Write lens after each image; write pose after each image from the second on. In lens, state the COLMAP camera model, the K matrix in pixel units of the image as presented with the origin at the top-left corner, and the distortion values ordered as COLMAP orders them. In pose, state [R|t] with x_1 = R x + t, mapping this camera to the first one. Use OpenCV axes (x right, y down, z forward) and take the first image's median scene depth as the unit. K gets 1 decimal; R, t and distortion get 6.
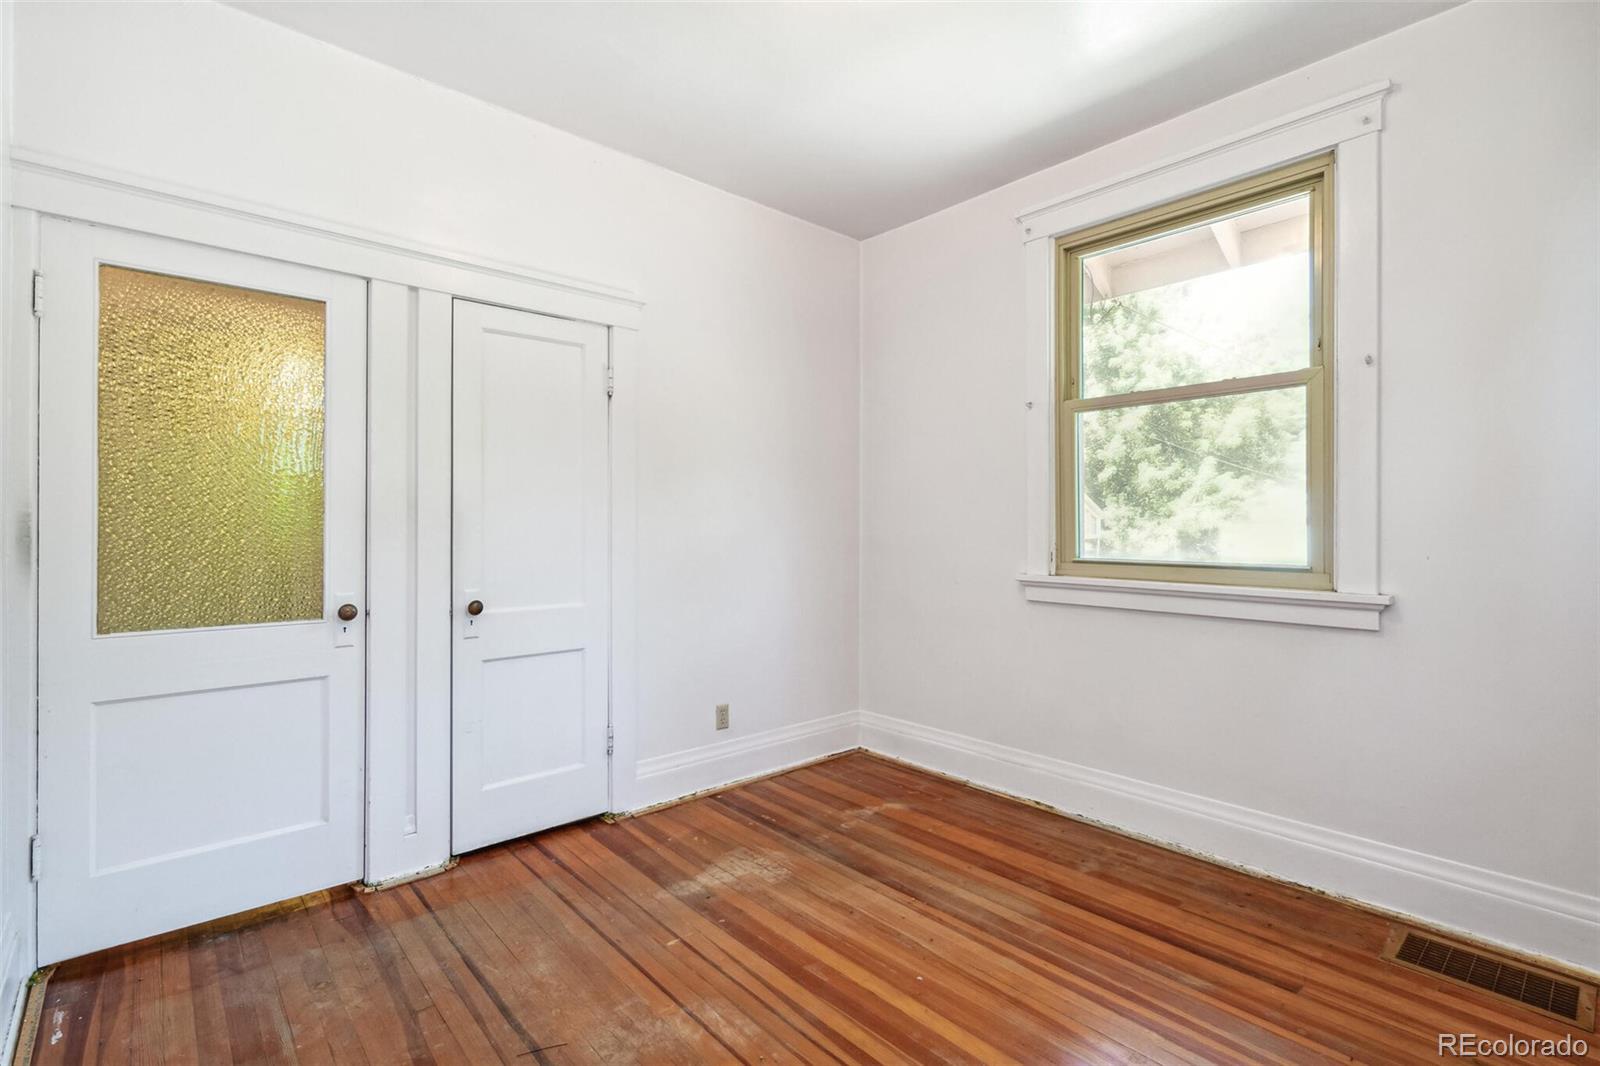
lens RADIAL K [[743.7, 0, 805.9], [0, 743.7, 524.9], [0, 0, 1]] dist [-0.007490, 0.001016]
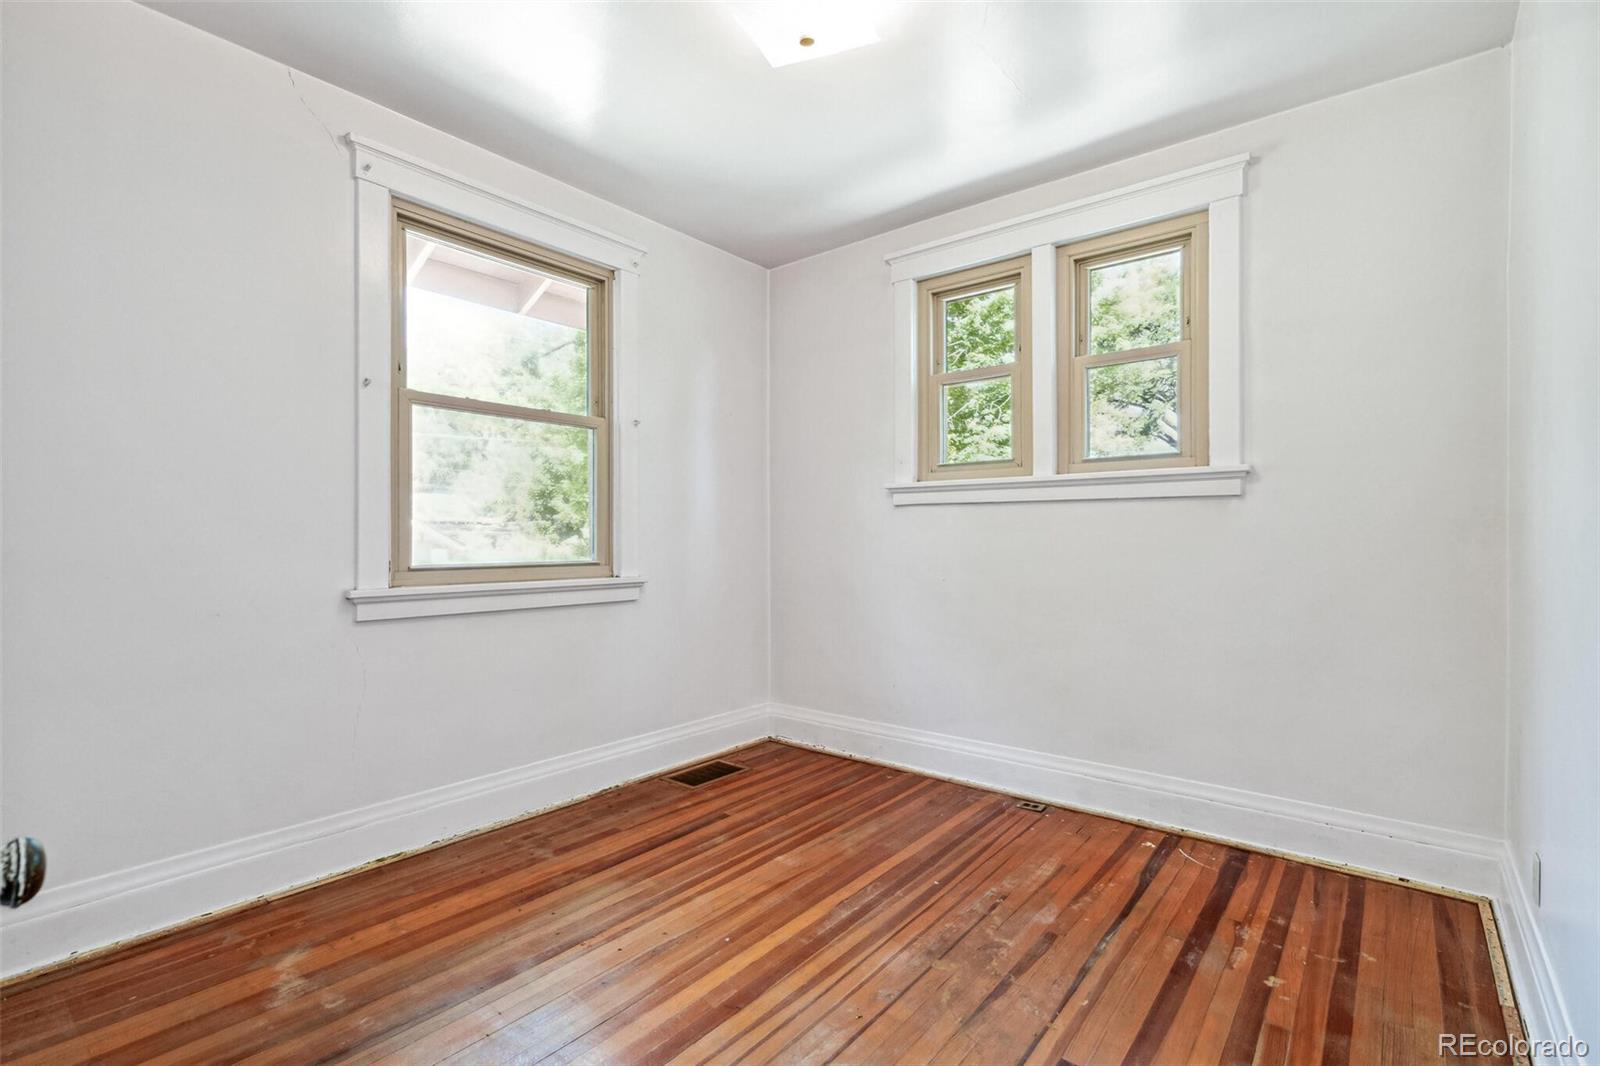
lens RADIAL K [[743.7, 0, 801.4], [0, 743.7, 531.5], [0, 0, 1]] dist [-0.007490, 0.001016]
pose [[-0.171118, 0.006345, 0.985230, -0.729954], [-0.003328, 0.999970, -0.007018, 0.008483], [-0.985245, -0.004480, -0.171092, 0.825191]]
